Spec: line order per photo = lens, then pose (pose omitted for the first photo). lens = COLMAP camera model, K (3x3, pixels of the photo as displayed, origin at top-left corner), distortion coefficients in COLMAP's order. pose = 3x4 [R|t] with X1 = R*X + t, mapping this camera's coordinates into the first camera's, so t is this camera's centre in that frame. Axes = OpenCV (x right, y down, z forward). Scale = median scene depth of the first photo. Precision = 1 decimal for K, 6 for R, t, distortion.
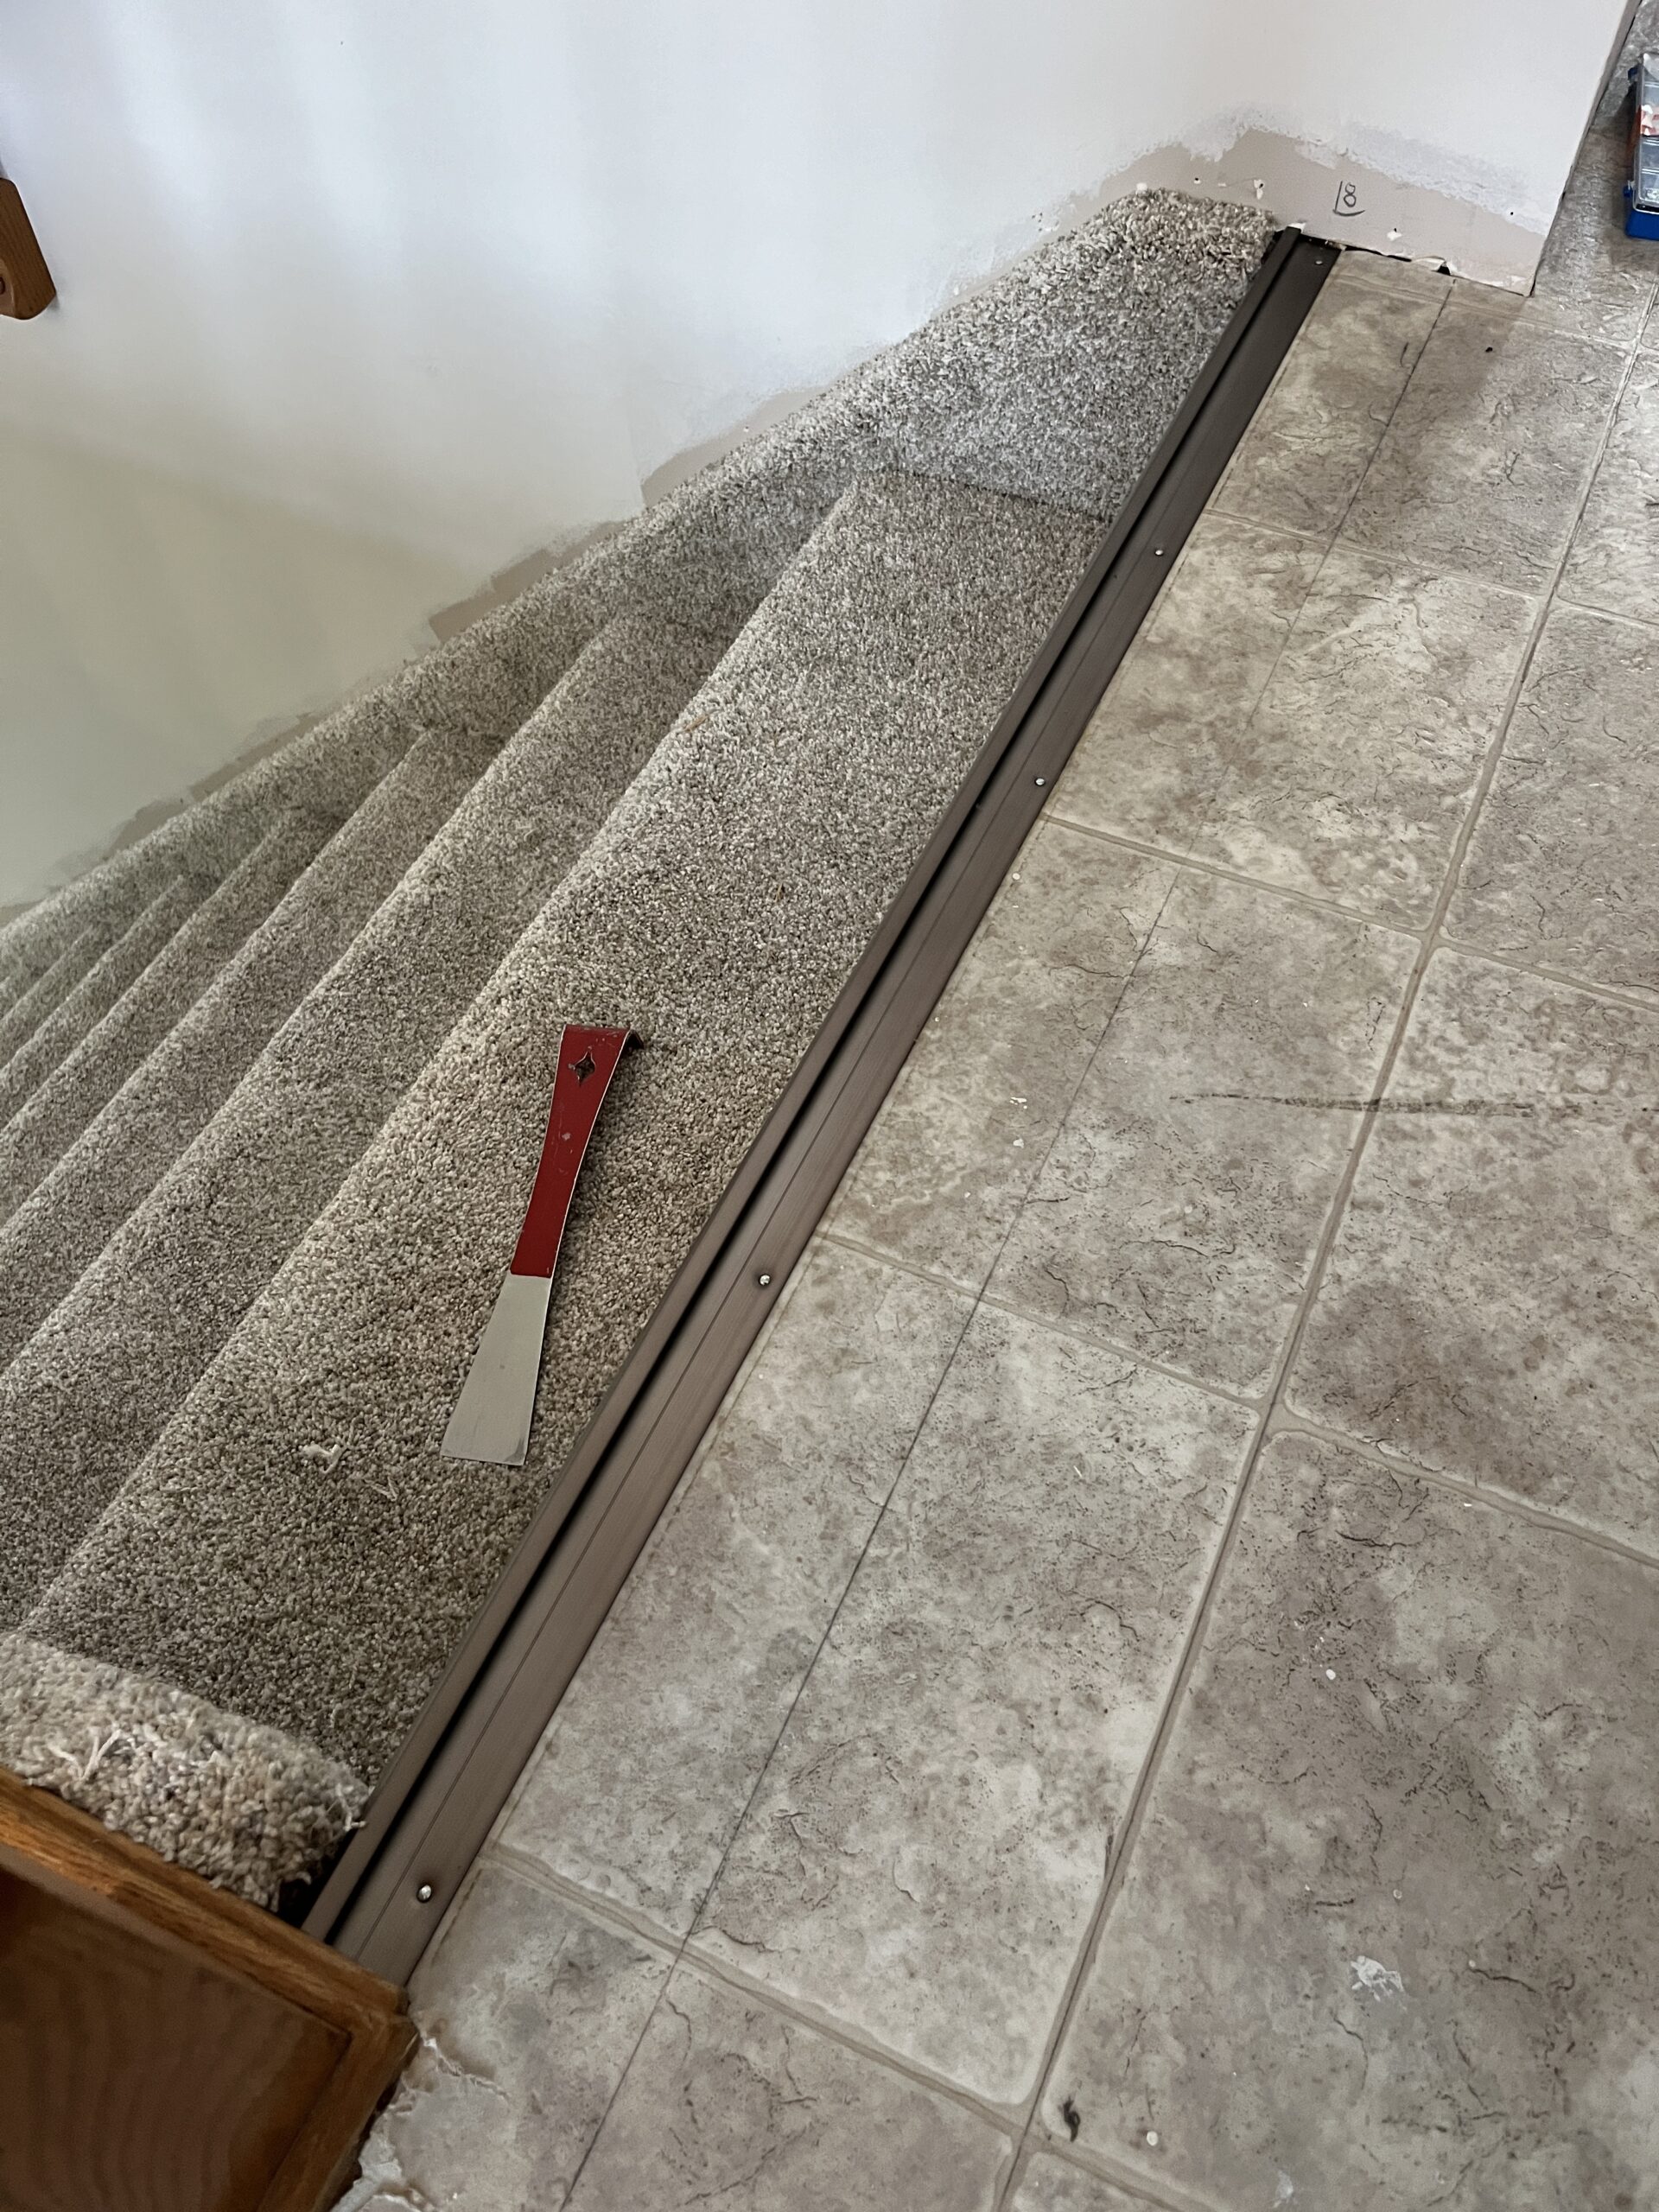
lens RADIAL K [[1679.1, 0, 831.0], [0, 1679.1, 1105.9], [0, 0, 1]] dist [-0.006292, -0.016841]
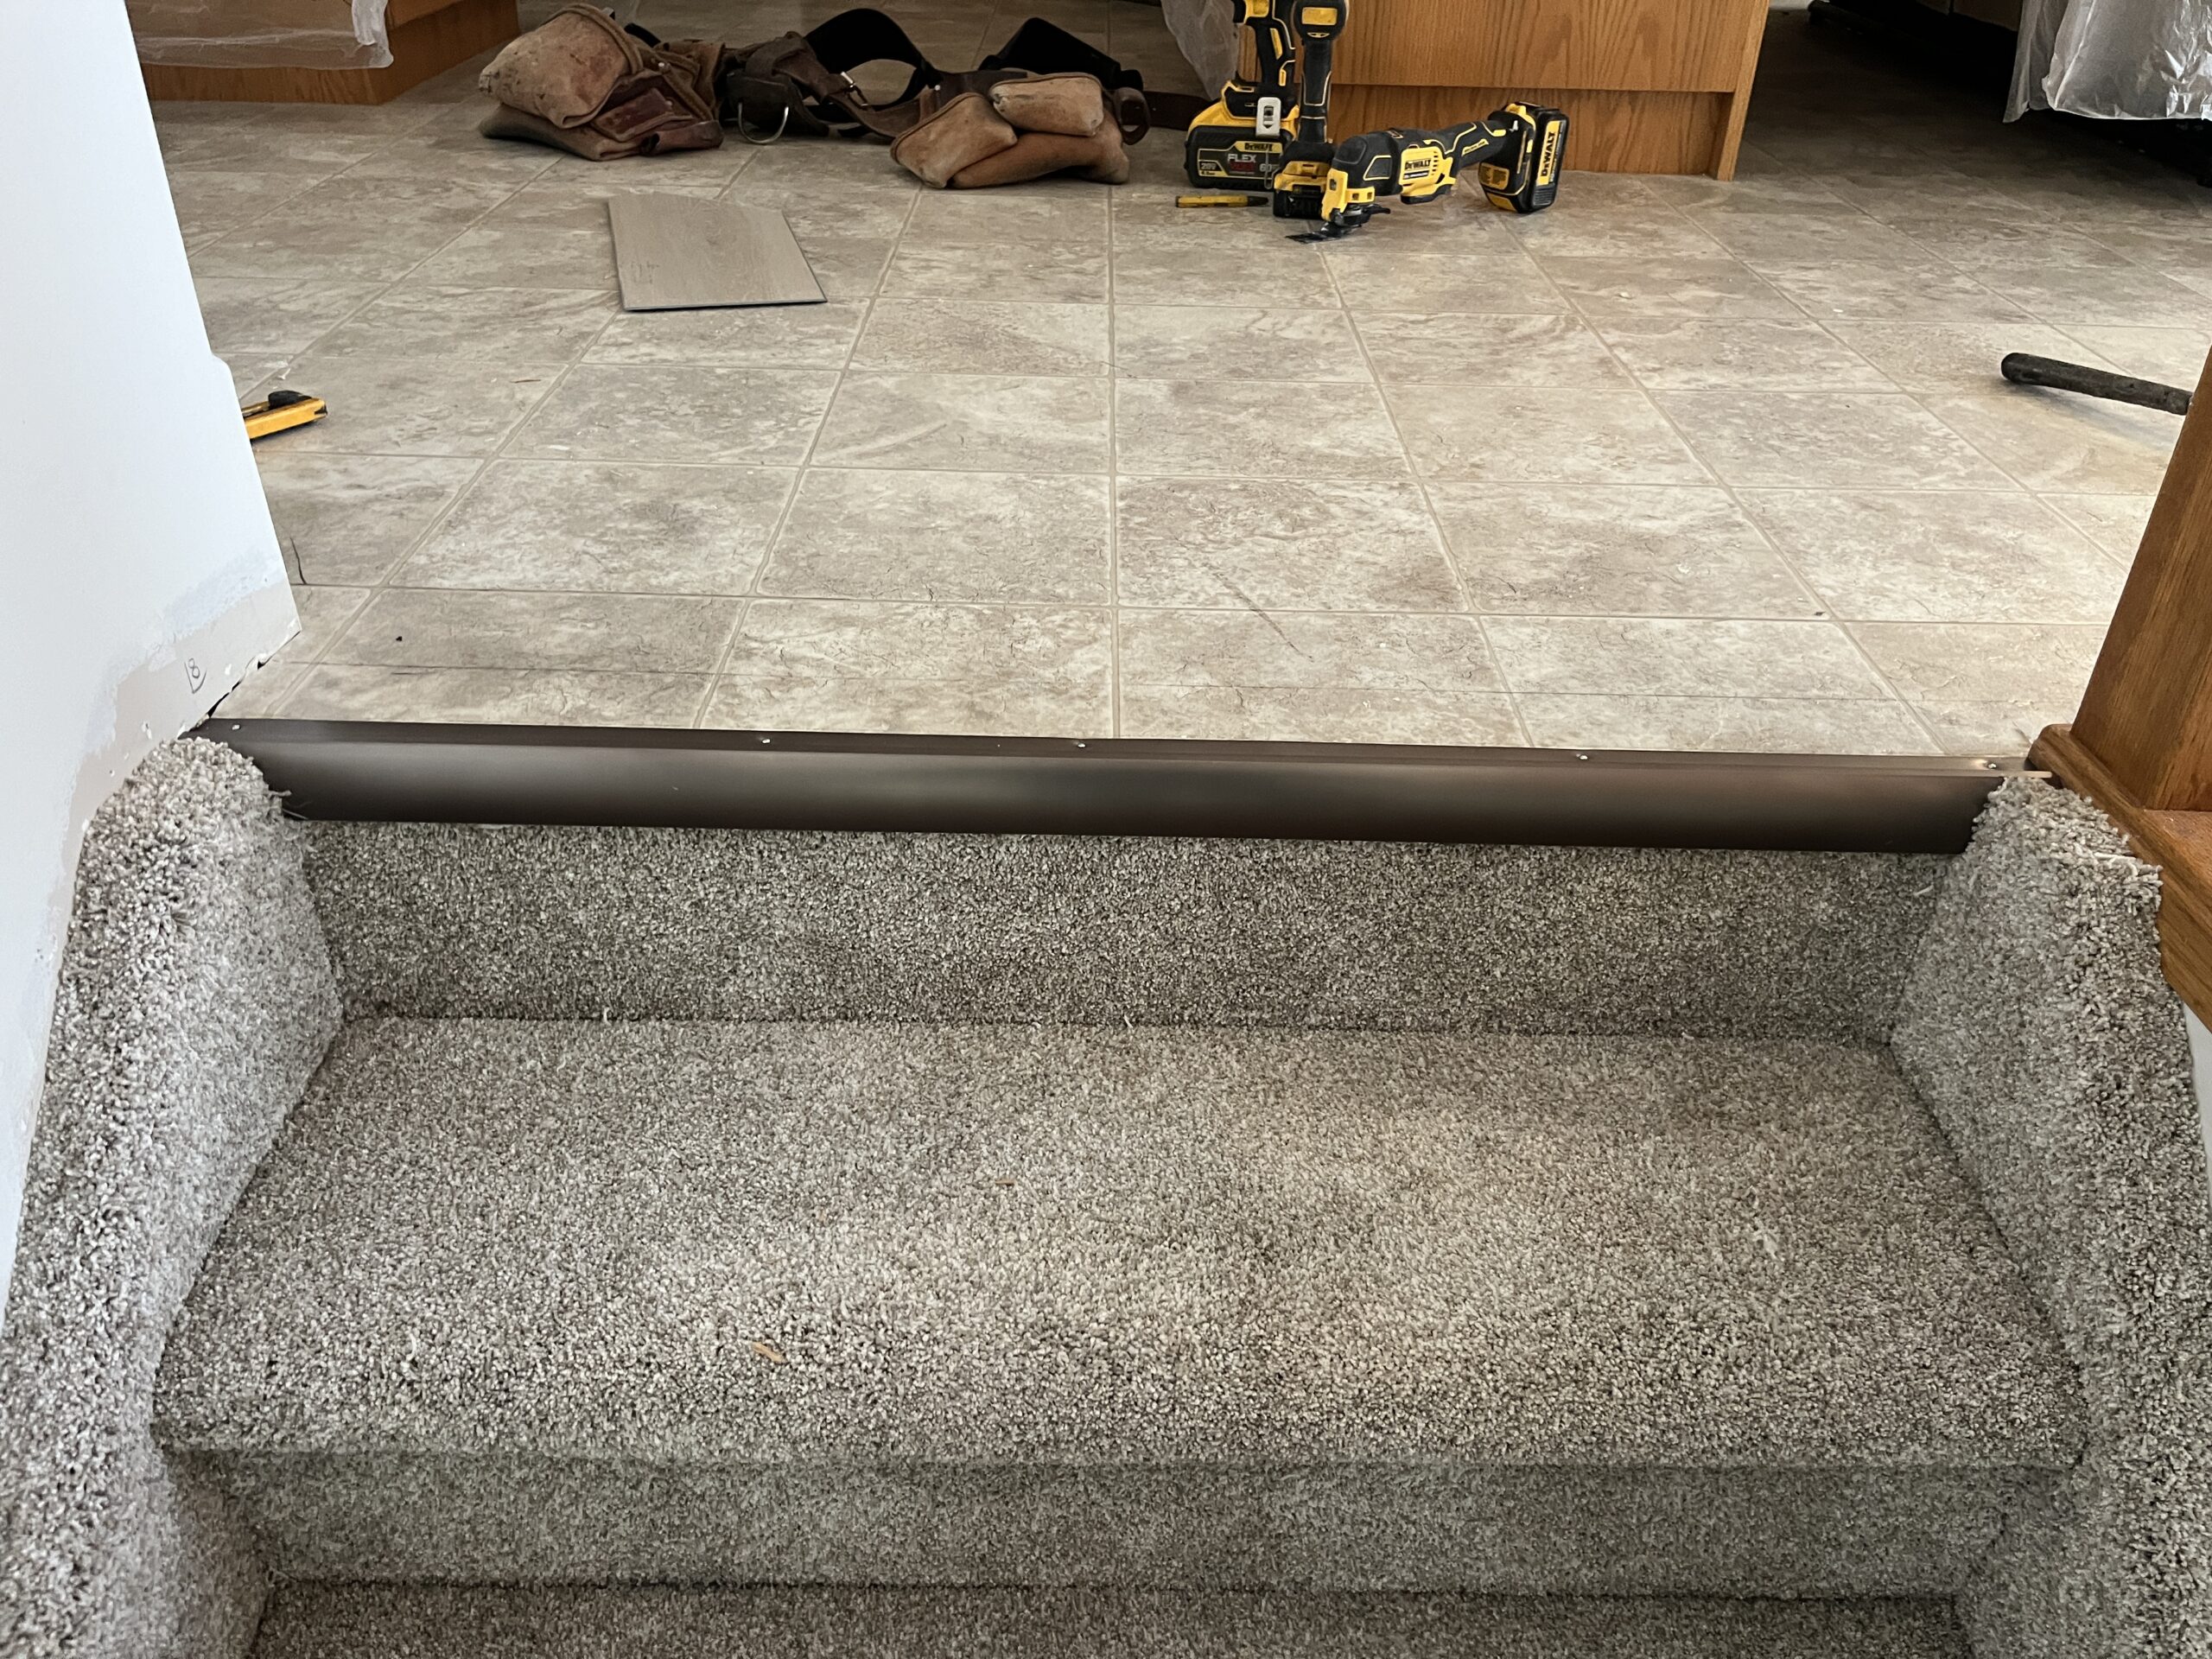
lens RADIAL K [[1679.1, 0, 1106.5], [0, 1679.1, 830.5], [0, 0, 1]] dist [-0.006292, -0.016841]
pose [[-0.417651, -0.483343, 0.769381, -0.893927], [0.743844, 0.304391, 0.595015, -0.927189], [-0.521789, 0.820808, 0.232403, 0.784308]]
